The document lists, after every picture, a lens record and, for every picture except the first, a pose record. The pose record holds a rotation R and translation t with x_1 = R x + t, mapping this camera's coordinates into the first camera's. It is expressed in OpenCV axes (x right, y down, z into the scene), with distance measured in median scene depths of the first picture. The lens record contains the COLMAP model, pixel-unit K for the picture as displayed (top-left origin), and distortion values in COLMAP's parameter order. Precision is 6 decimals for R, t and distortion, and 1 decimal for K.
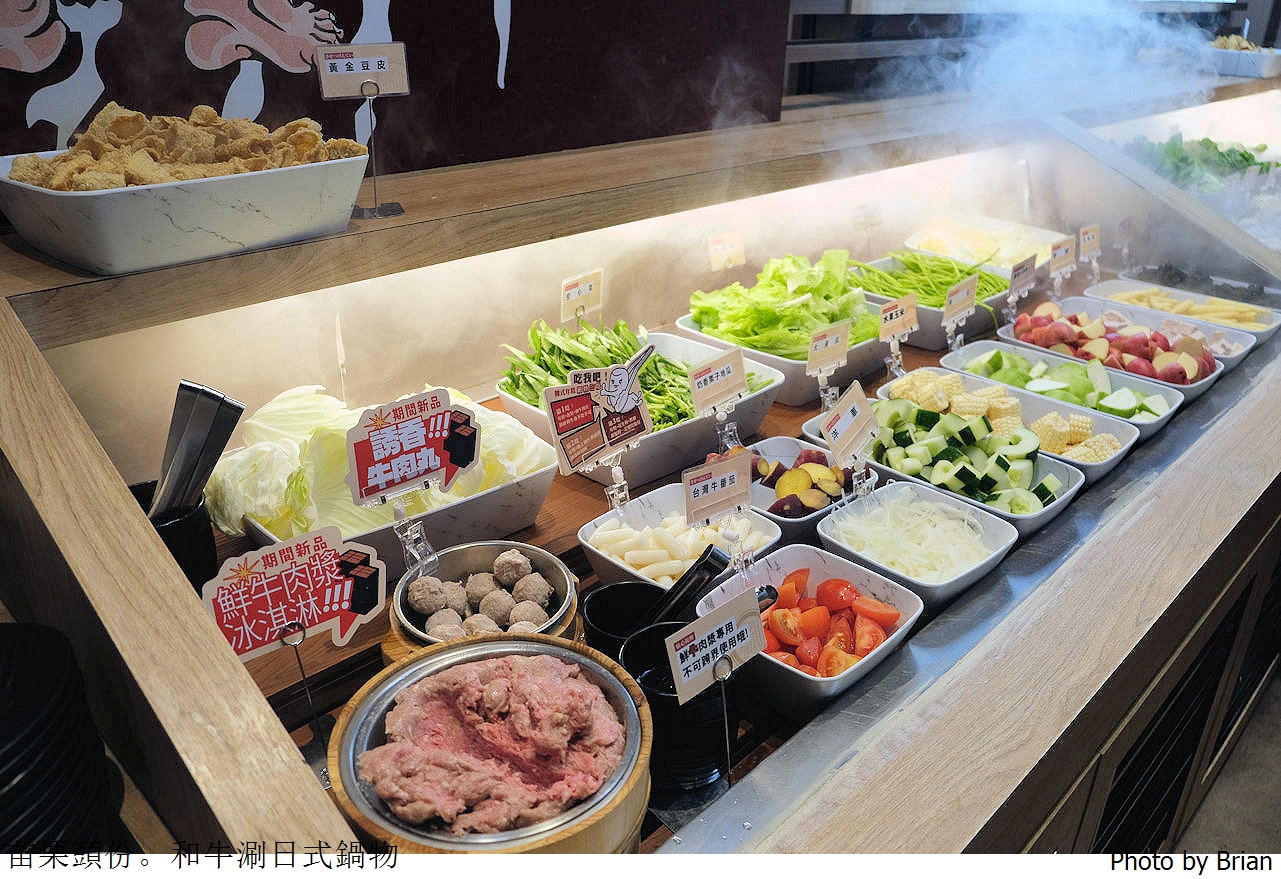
lens RADIAL K [[1000.6, 0, 641.2], [0, 1000.6, 428.0], [0, 0, 1]] dist [-0.044737, 0.040096]
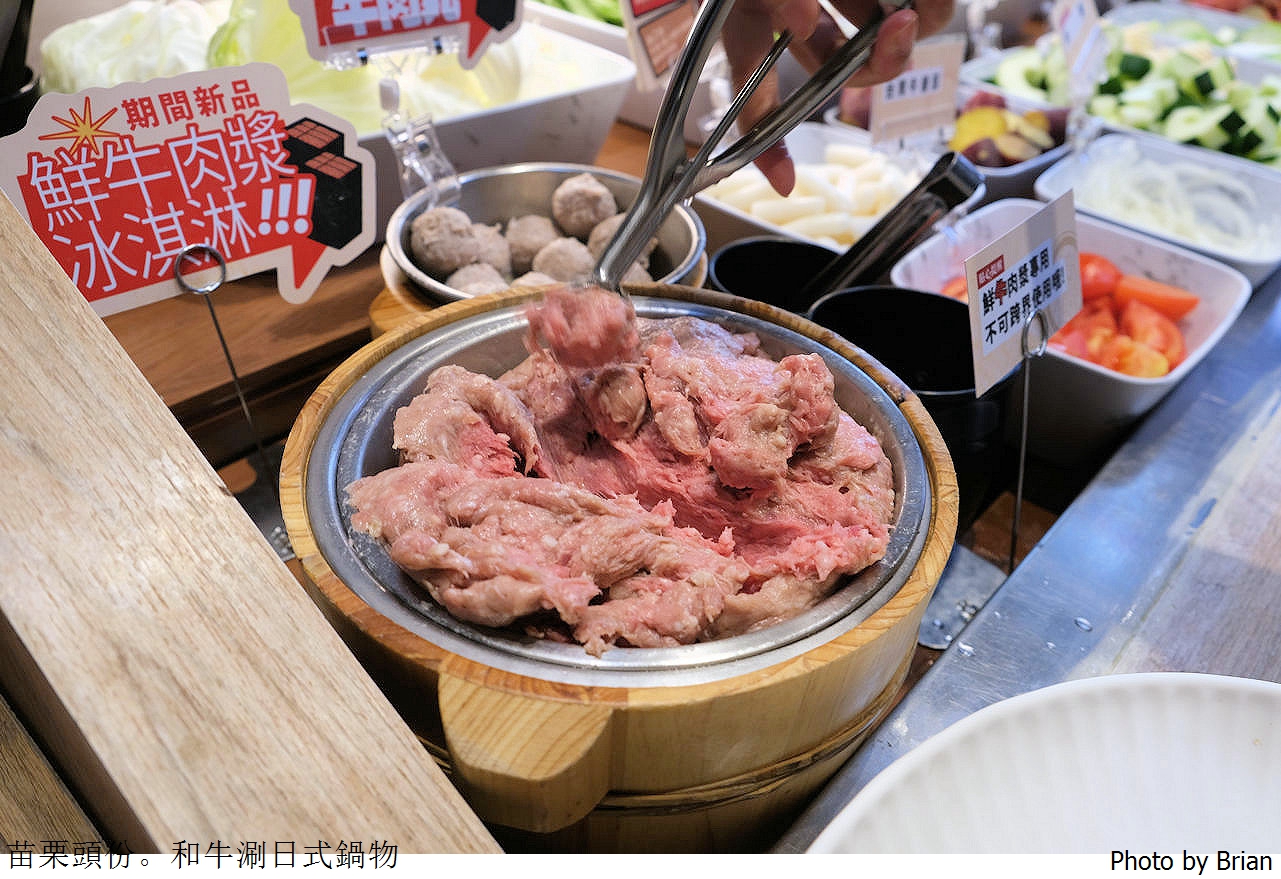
lens RADIAL K [[1000.6, 0, 648.4], [0, 1000.6, 452.6], [0, 0, 1]] dist [-0.044737, 0.040096]
pose [[0.998471, 0.011121, 0.054152, -0.158315], [-0.022993, 0.974352, 0.223851, 0.194195], [-0.050274, -0.224754, 0.973118, 0.507850]]
